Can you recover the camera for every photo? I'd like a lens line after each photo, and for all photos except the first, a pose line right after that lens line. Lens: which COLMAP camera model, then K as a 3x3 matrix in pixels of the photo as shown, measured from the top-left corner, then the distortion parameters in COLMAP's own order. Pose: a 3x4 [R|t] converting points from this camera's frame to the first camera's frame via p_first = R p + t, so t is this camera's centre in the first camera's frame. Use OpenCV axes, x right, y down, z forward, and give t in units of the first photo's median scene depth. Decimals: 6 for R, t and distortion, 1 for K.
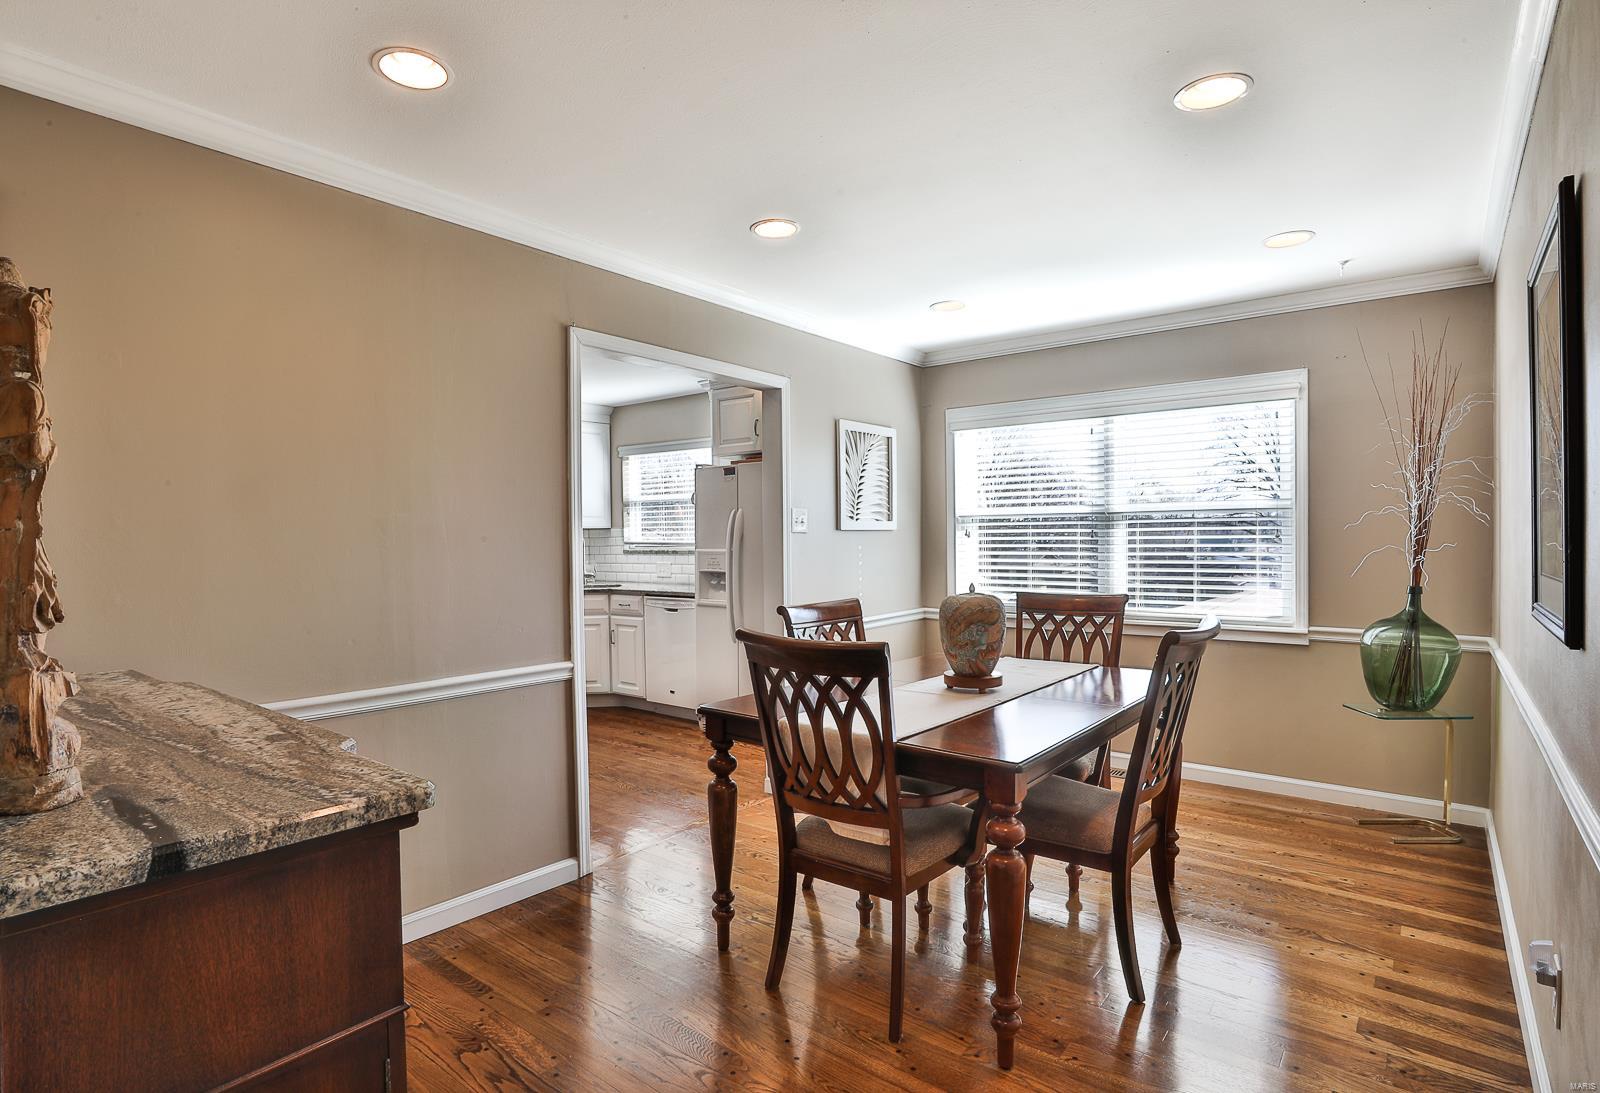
lens RADIAL K [[814.6, 0, 776.6], [0, 814.6, 530.4], [0, 0, 1]] dist [-0.030090, 0.001981]
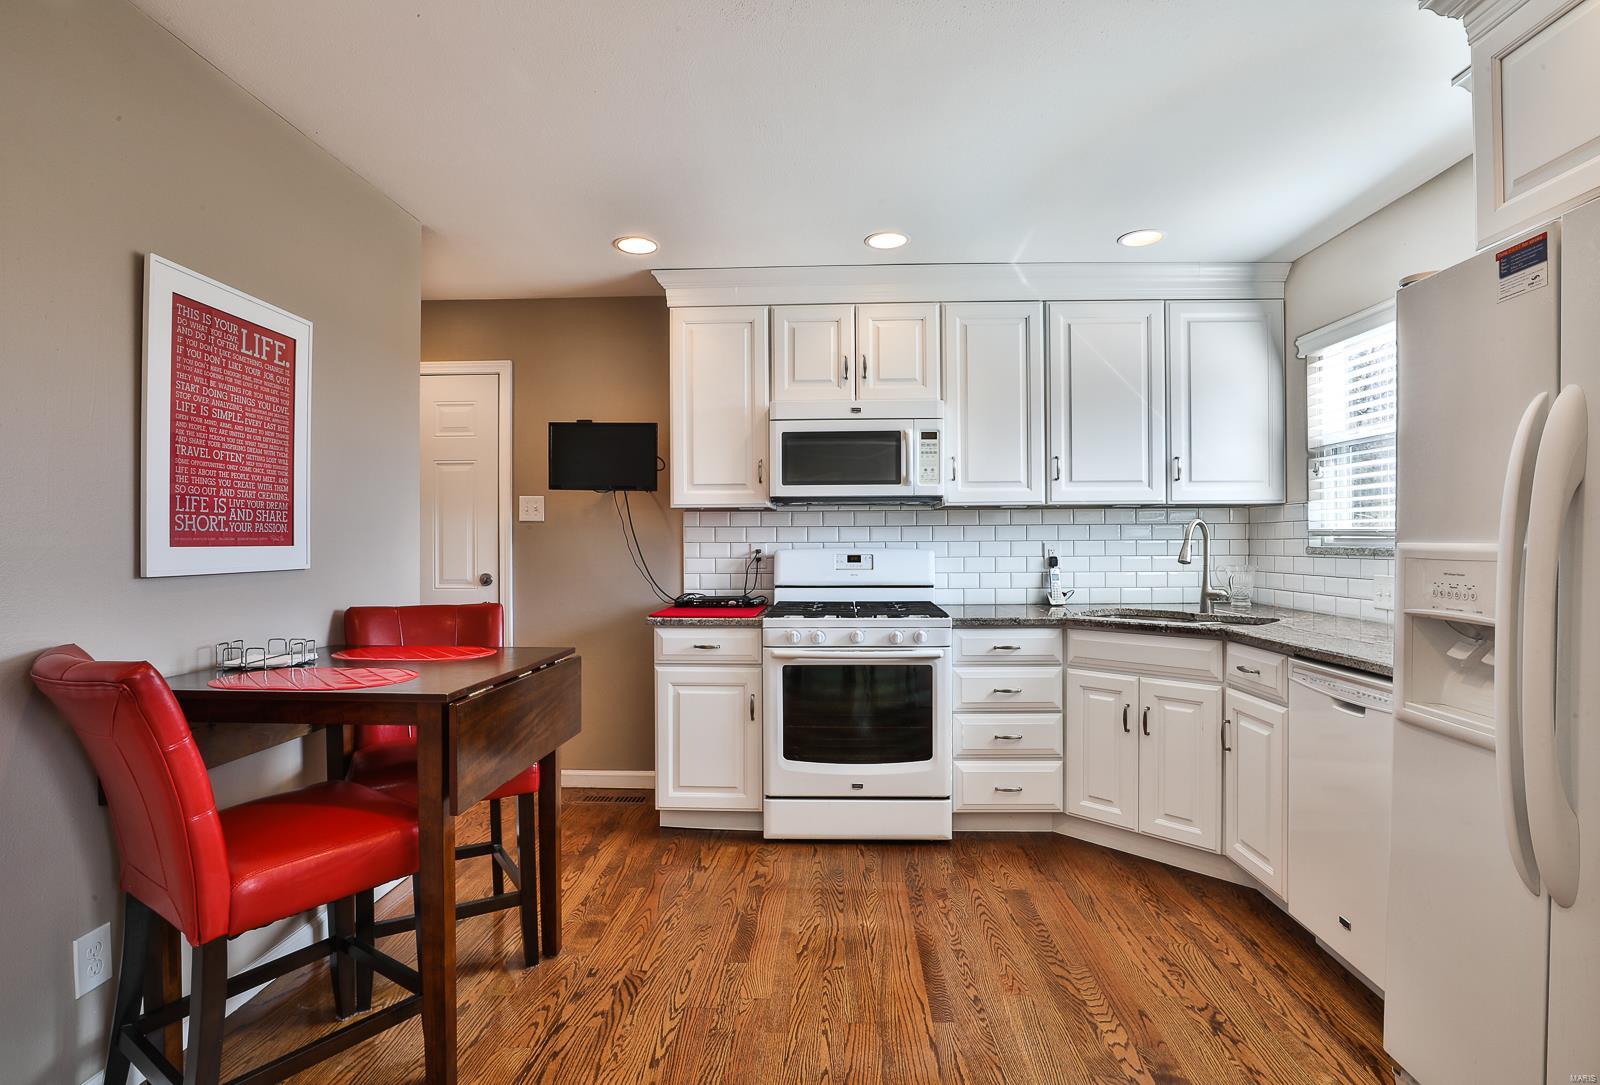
lens RADIAL K [[796.5, 0, 800.0], [0, 796.5, 542.5], [0, 0, 1]] dist [-0.026579, 0.000792]
pose [[0.605078, 0.013417, -0.796053, 0.003246], [-0.000792, 0.999868, 0.016250, 0.015881], [0.796166, -0.009202, 0.605009, 0.542458]]
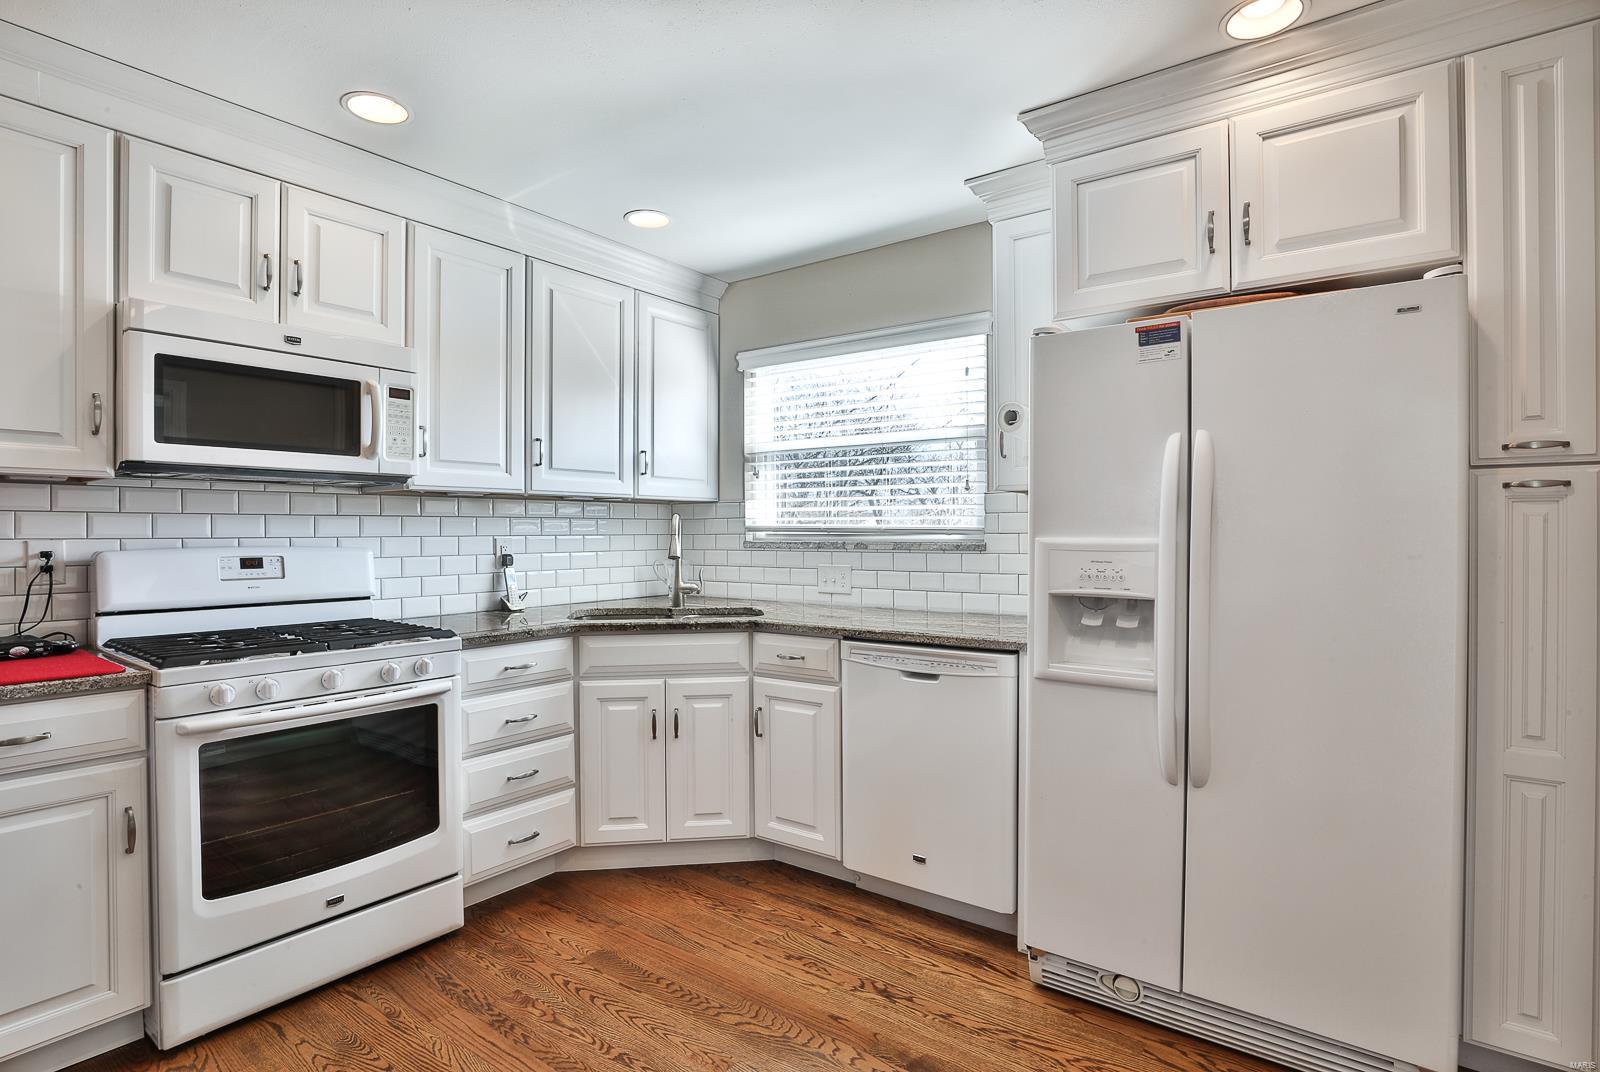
lens RADIAL K [[804.2, 0, 800.0], [0, 804.2, 536.0], [0, 0, 1]] dist [-0.026565, 0.001706]
pose [[0.998674, 0.012447, 0.049945, -0.201808], [-0.012837, 0.999889, 0.007504, 0.017945], [-0.049846, -0.008136, 0.998724, 0.528548]]
